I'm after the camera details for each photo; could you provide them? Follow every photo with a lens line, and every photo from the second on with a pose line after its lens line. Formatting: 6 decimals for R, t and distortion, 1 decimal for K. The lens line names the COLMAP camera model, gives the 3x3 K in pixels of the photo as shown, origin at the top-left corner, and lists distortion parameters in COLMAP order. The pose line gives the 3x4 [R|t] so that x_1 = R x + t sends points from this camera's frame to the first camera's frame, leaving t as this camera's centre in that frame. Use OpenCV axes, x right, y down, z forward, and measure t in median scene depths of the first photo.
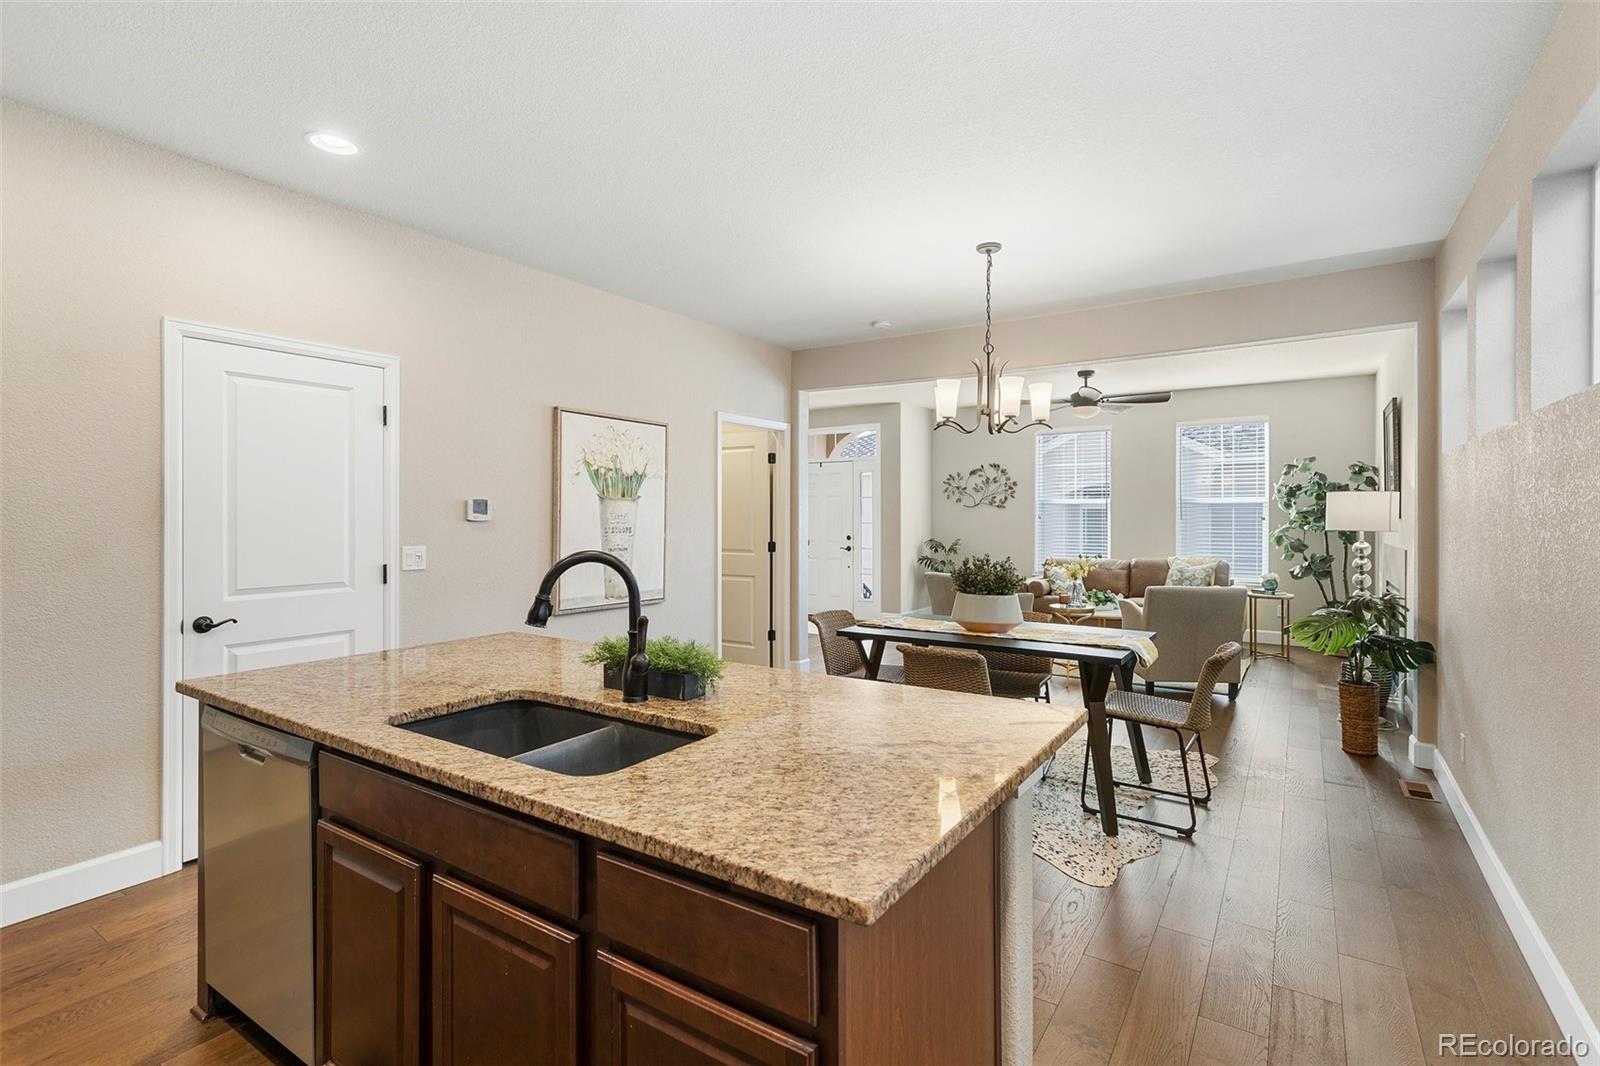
lens RADIAL K [[751.2, 0, 808.0], [0, 751.2, 525.3], [0, 0, 1]] dist [0.002715, 0.000946]
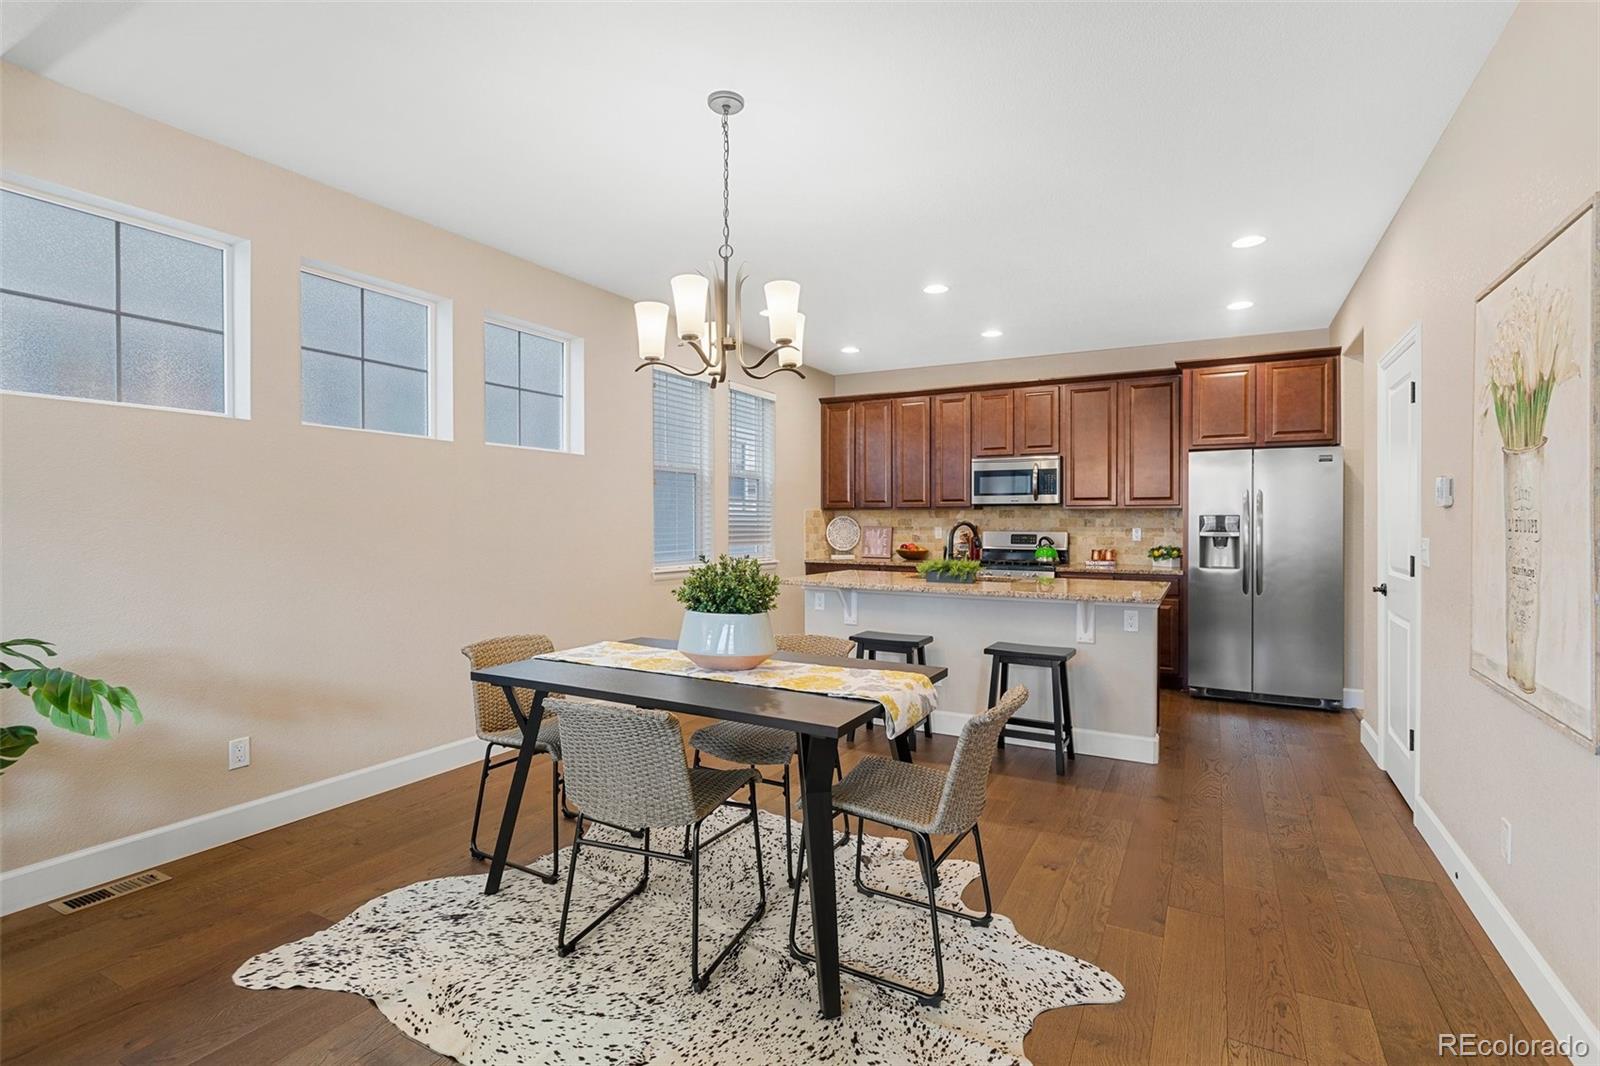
lens RADIAL K [[755.3, 0, 805.2], [0, 755.3, 526.9], [0, 0, 1]] dist [-0.001947, 0.000398]
pose [[-0.996673, -0.000921, -0.081501, 0.286490], [-0.002827, 0.999725, 0.023269, -0.002513], [0.081457, 0.023422, -0.996402, 2.162327]]
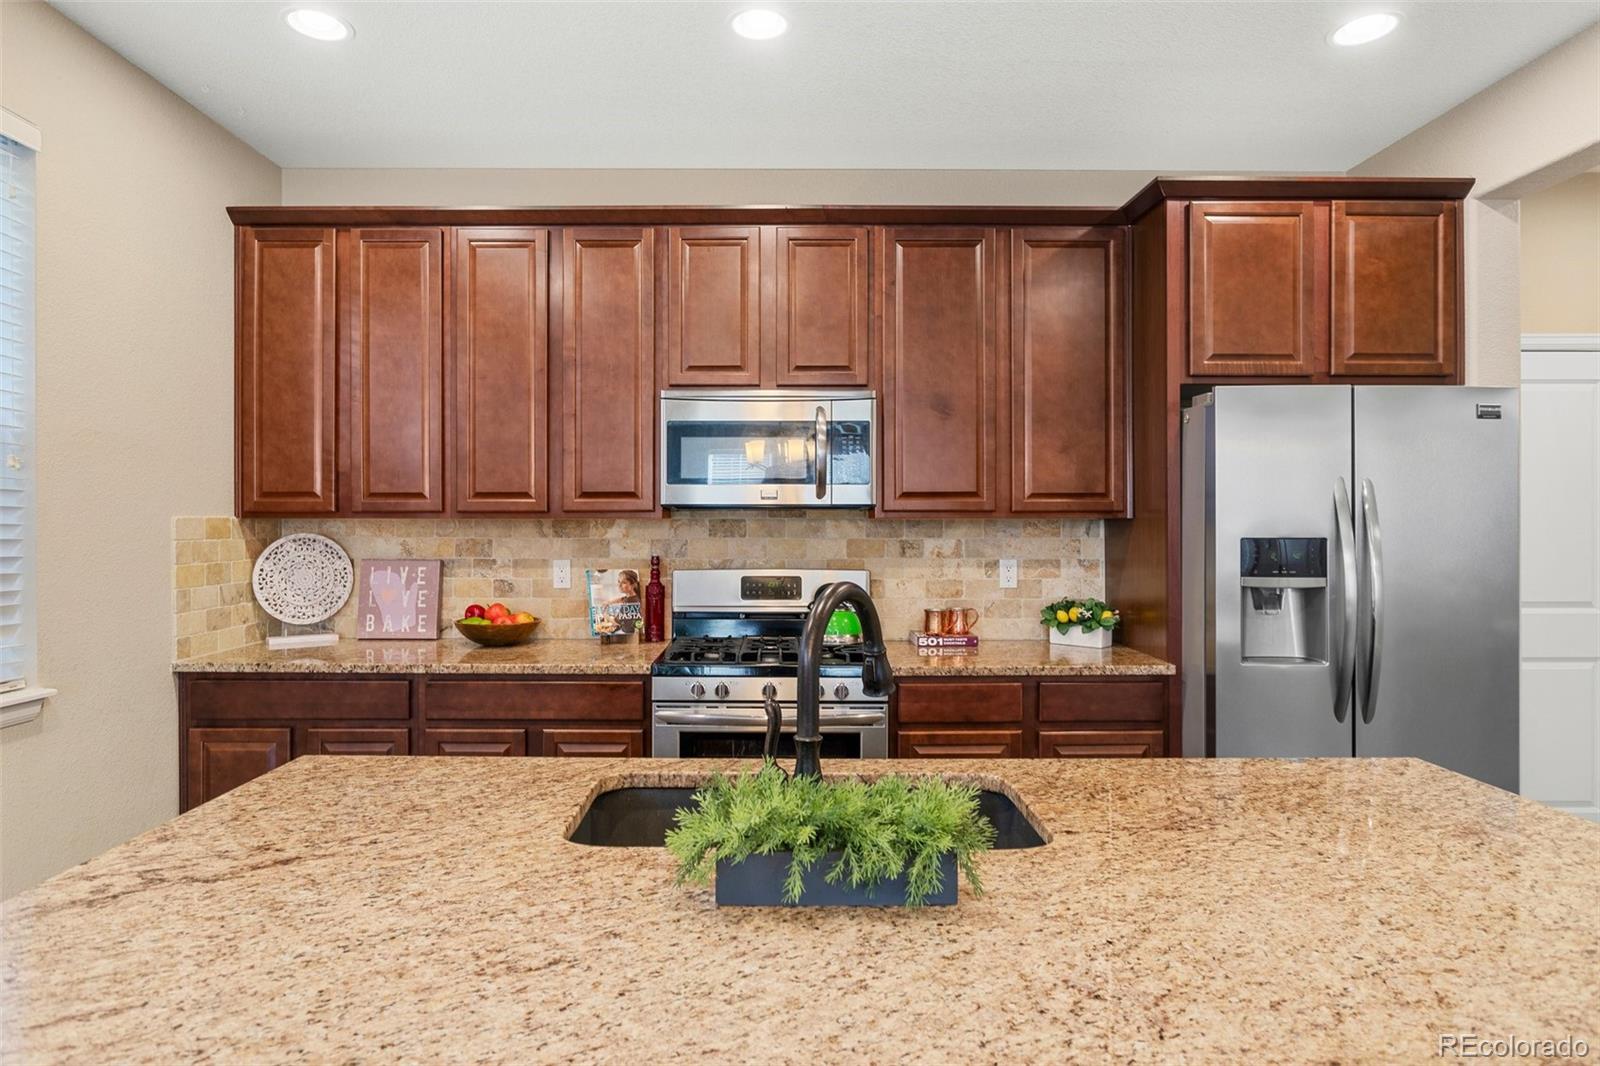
lens RADIAL K [[912.3, 0, 774.1], [0, 912.3, 524.3], [0, 0, 1]] dist [-0.016442, 0.012285]
pose [[-0.833874, 0.000125, -0.551954, 0.093719], [-0.008954, 0.999865, 0.013753, -0.012432], [0.551882, 0.016410, -0.833761, 0.950203]]
